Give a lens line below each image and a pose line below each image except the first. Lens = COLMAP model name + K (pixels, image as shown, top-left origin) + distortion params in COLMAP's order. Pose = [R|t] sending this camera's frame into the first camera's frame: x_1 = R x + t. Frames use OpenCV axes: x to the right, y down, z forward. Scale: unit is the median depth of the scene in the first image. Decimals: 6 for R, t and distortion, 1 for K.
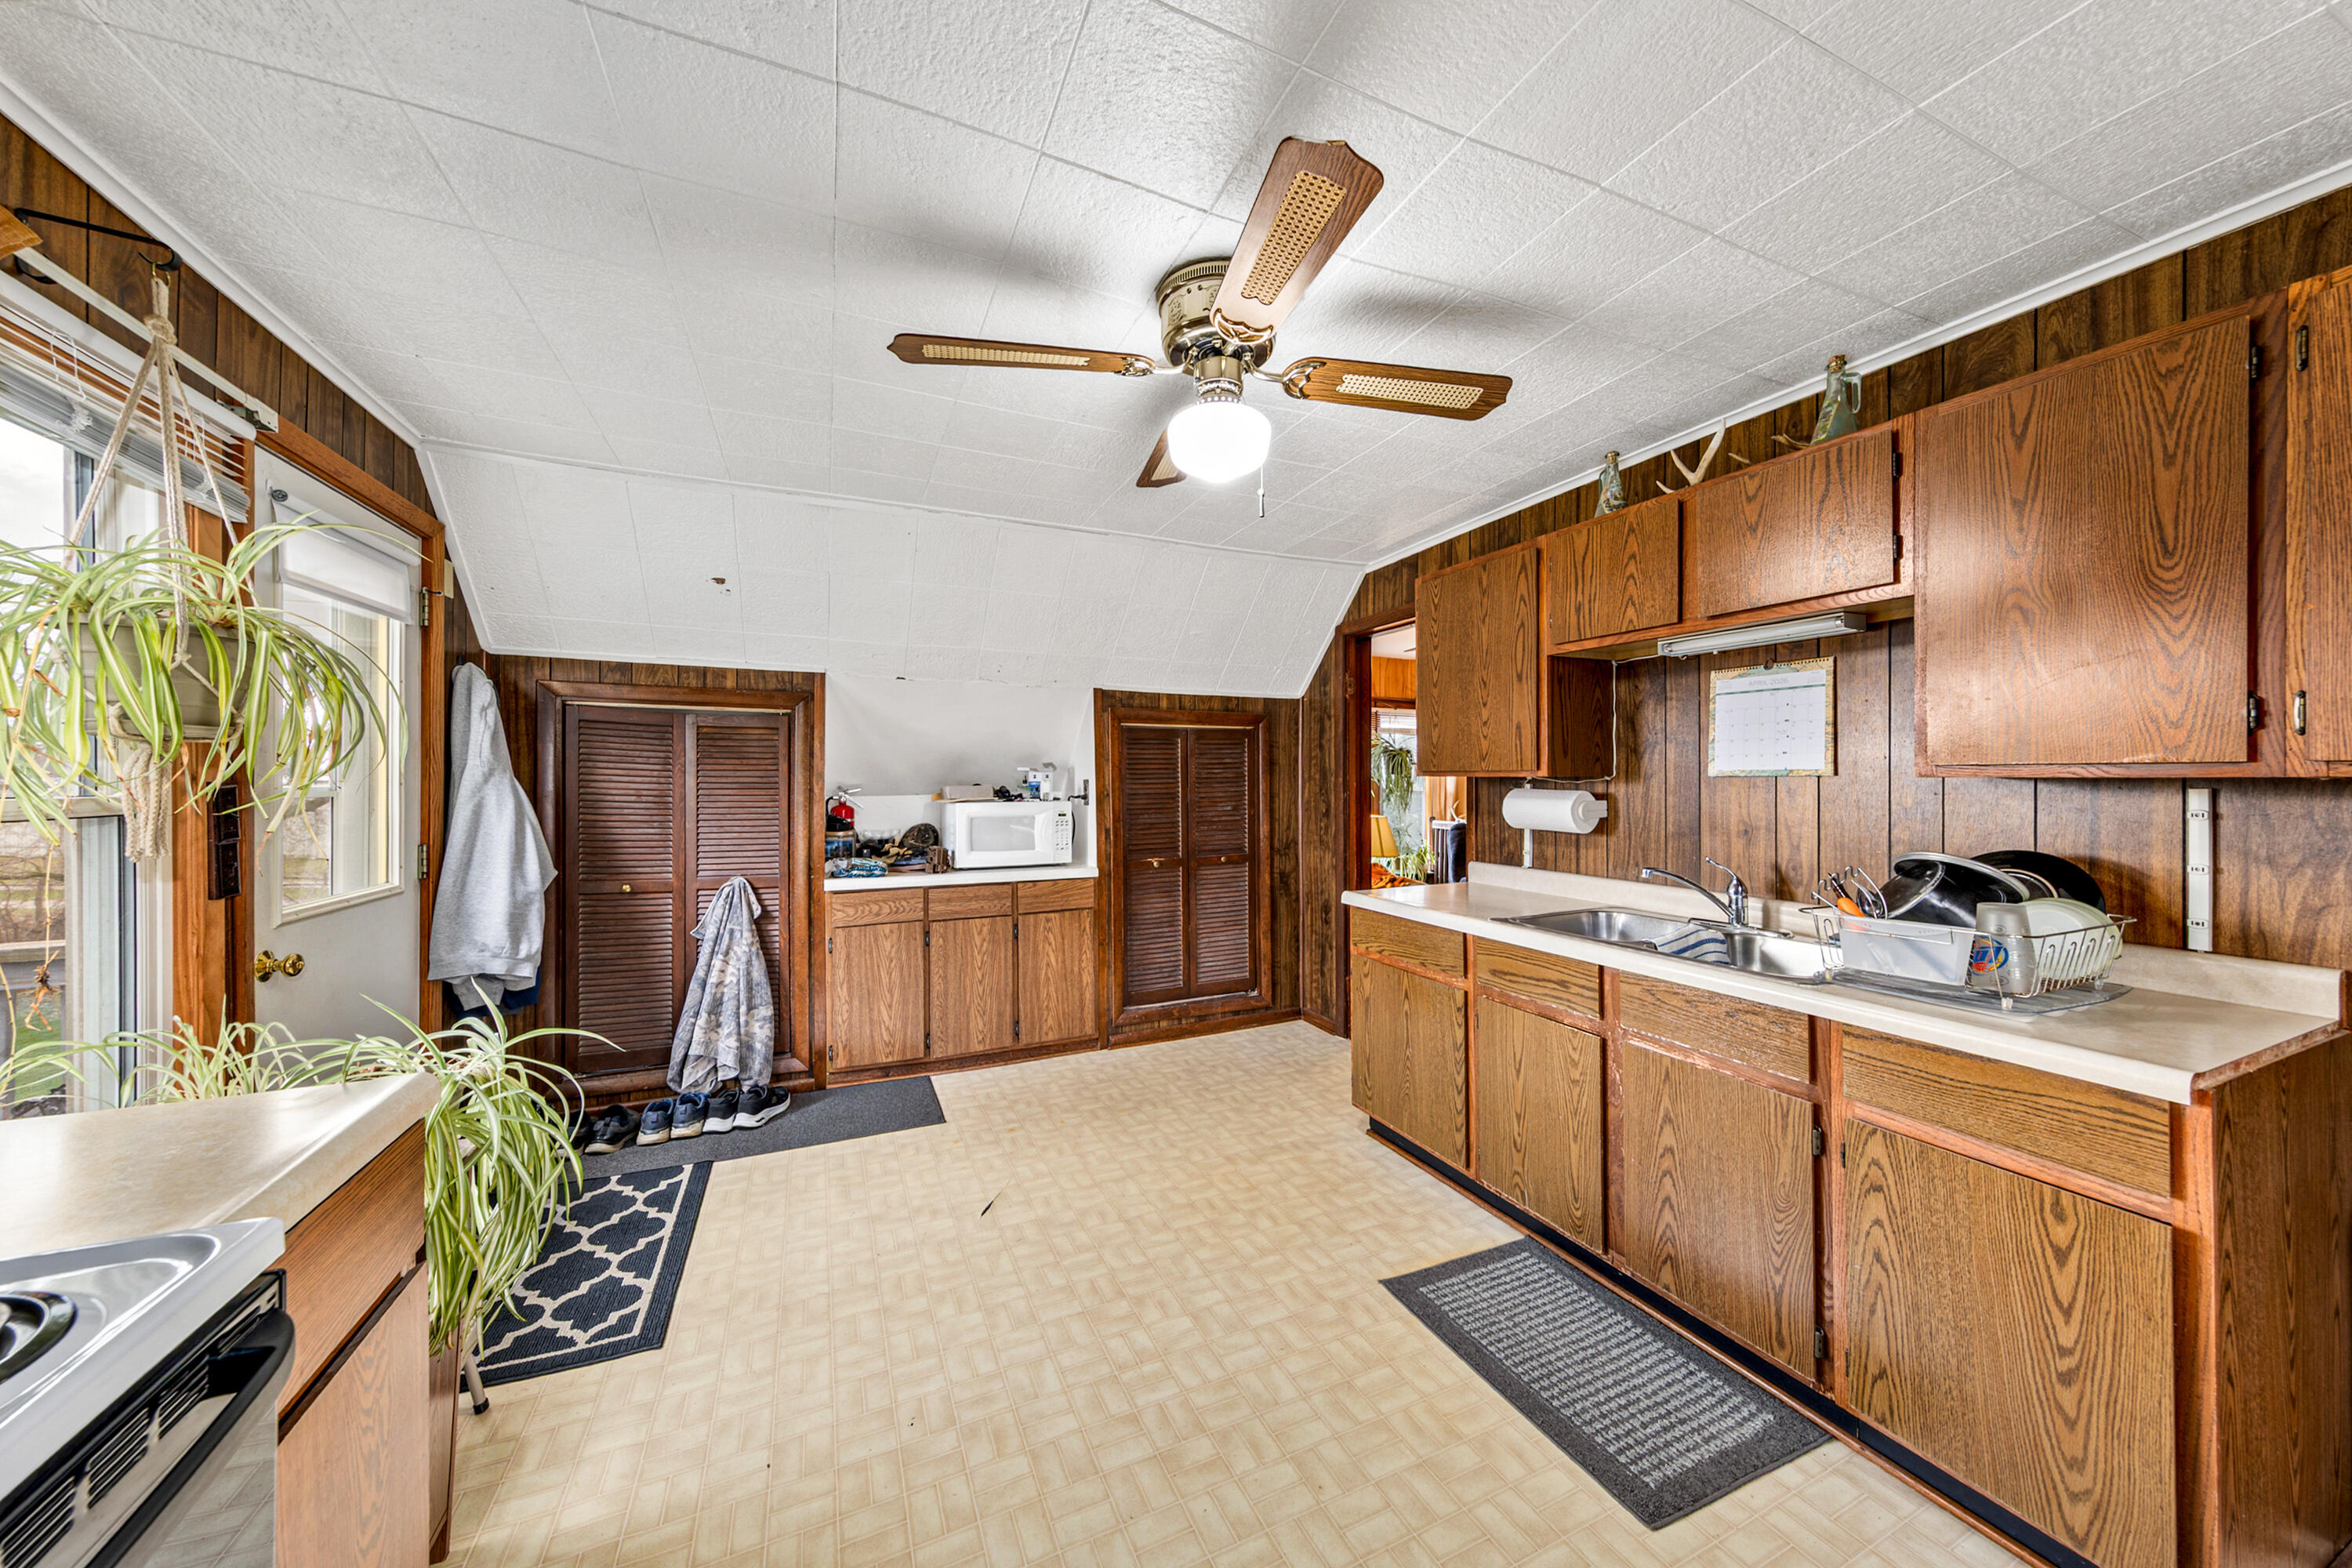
lens RADIAL K [[777.5, 0, 1168.3], [0, 777.5, 782.7], [0, 0, 1]] dist [0.005189, 0.000125]
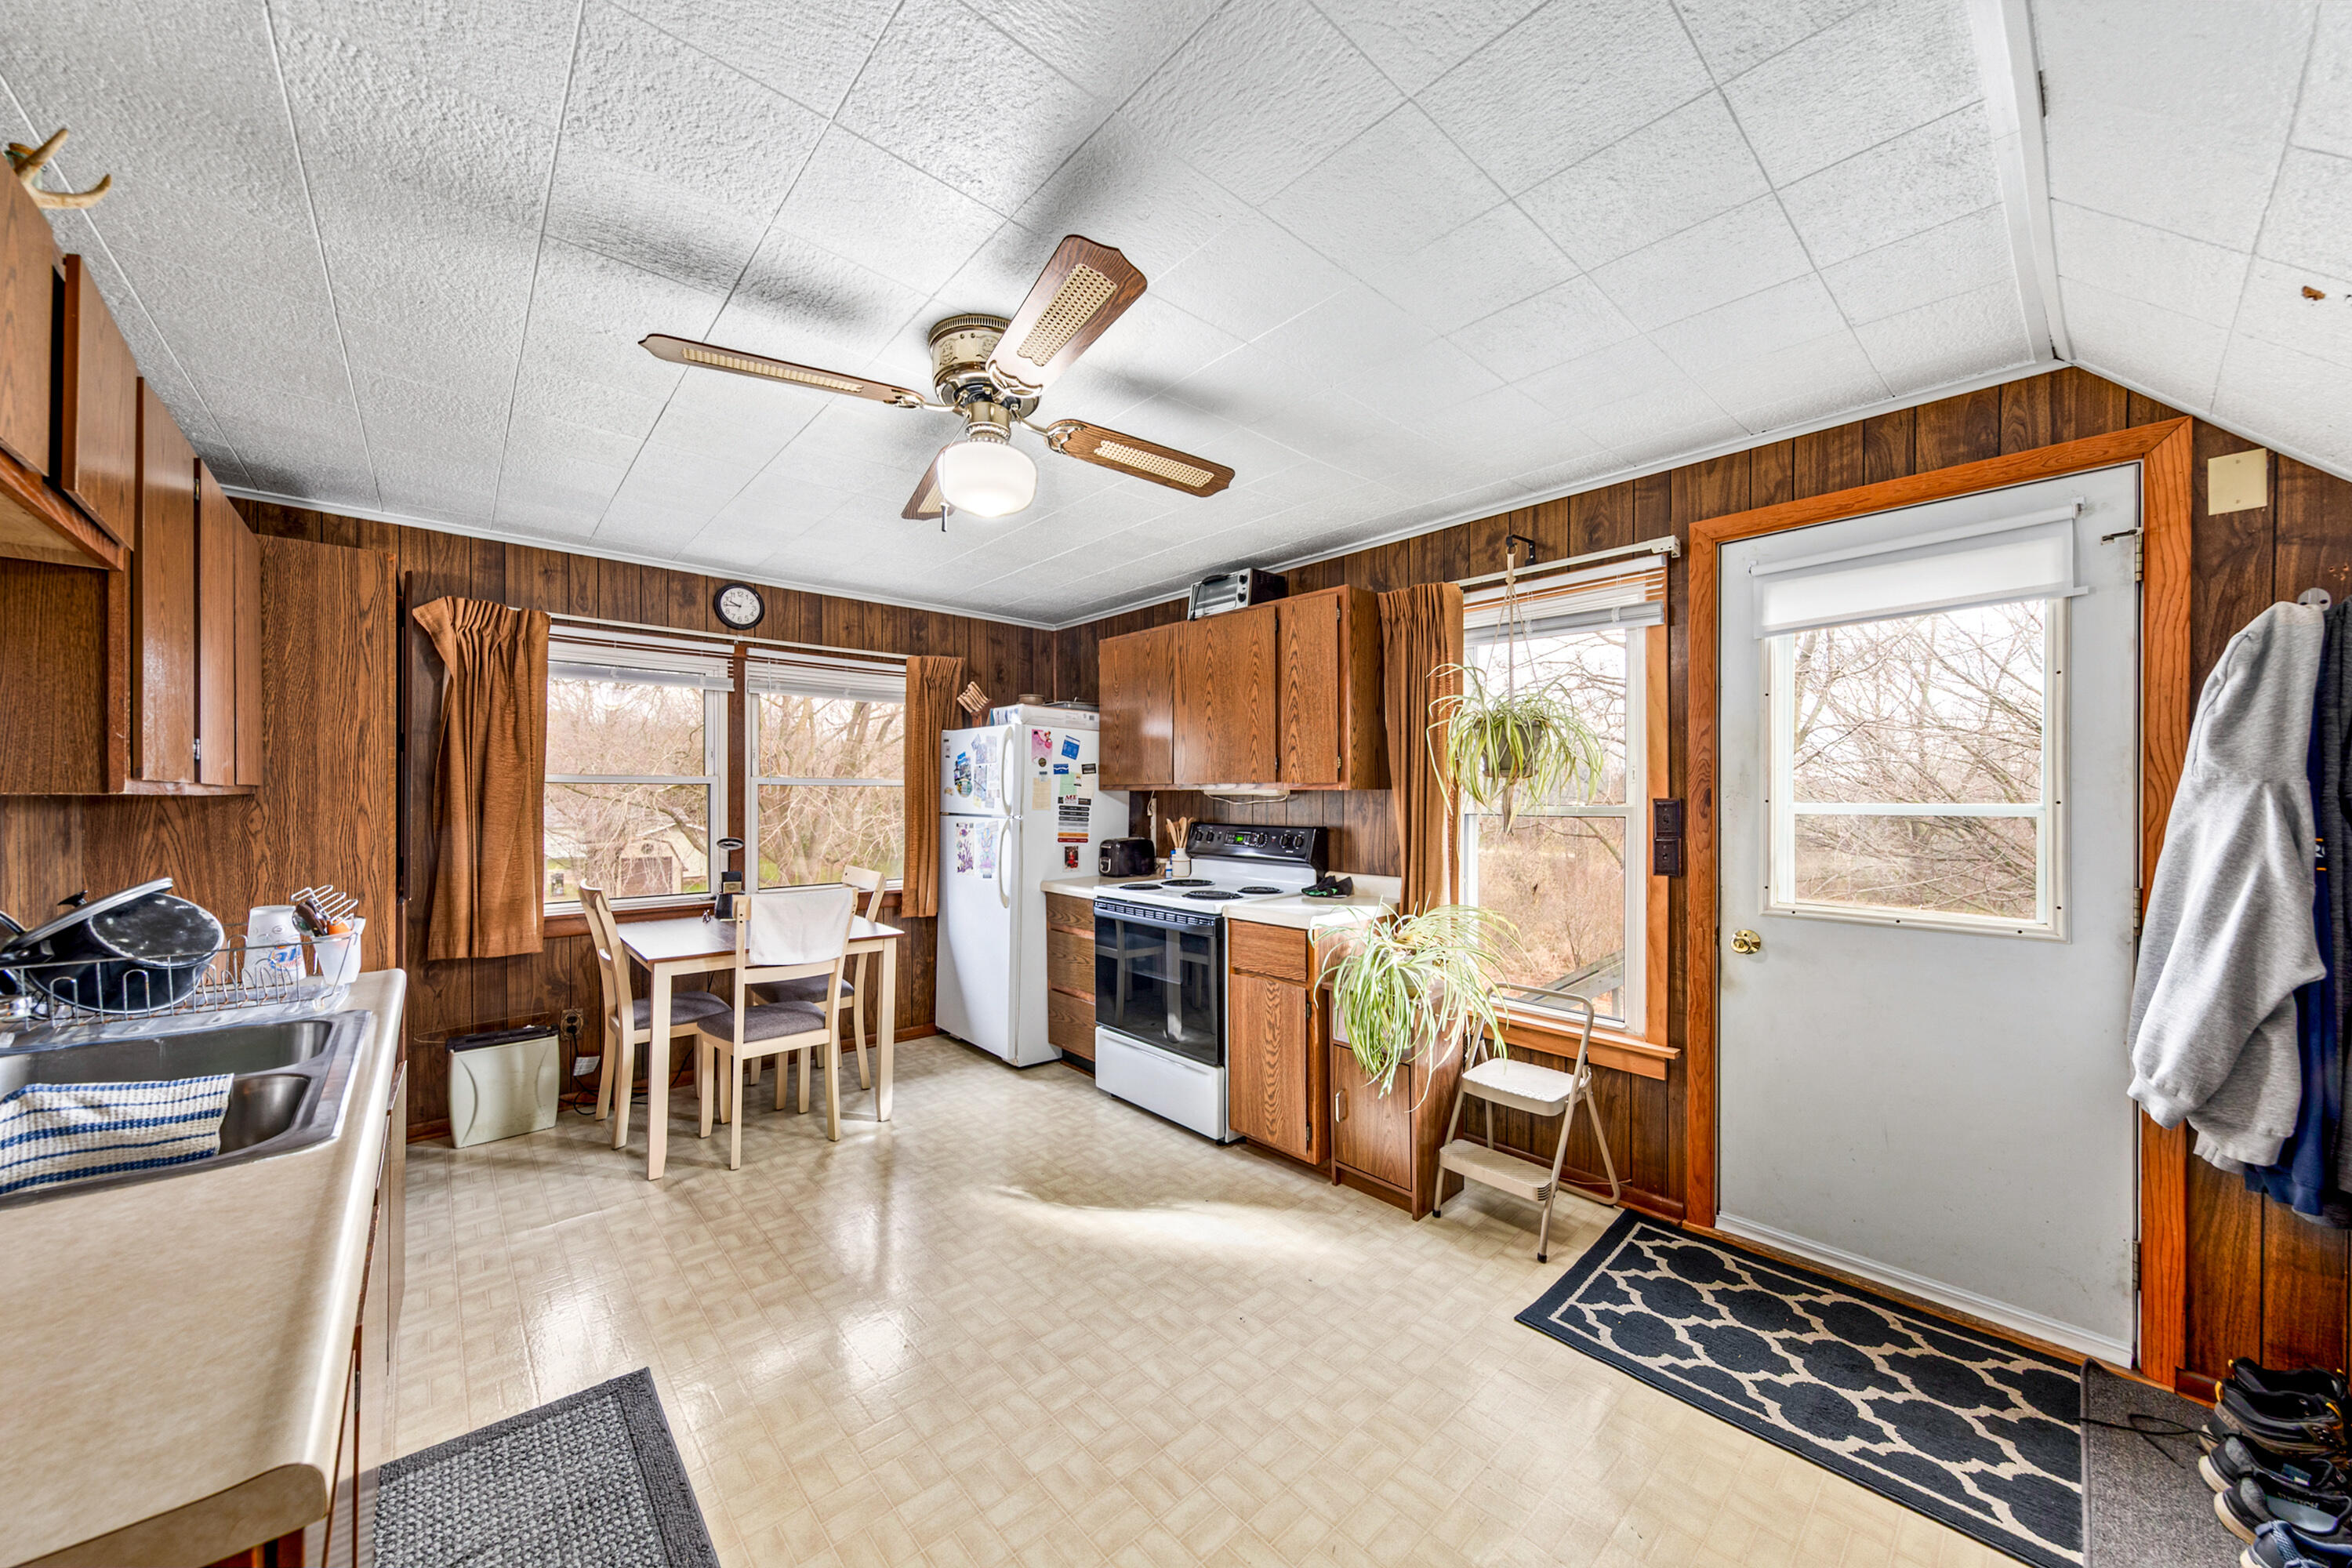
lens RADIAL K [[841.8, 0, 1174.0], [0, 841.8, 795.2], [0, 0, 1]] dist [0.002139, -0.000107]
pose [[-0.949704, -0.000531, -0.313148, 0.148890], [-0.000771, 0.999999, 0.000642, -0.004543], [0.313147, 0.000851, -0.949704, 1.753084]]
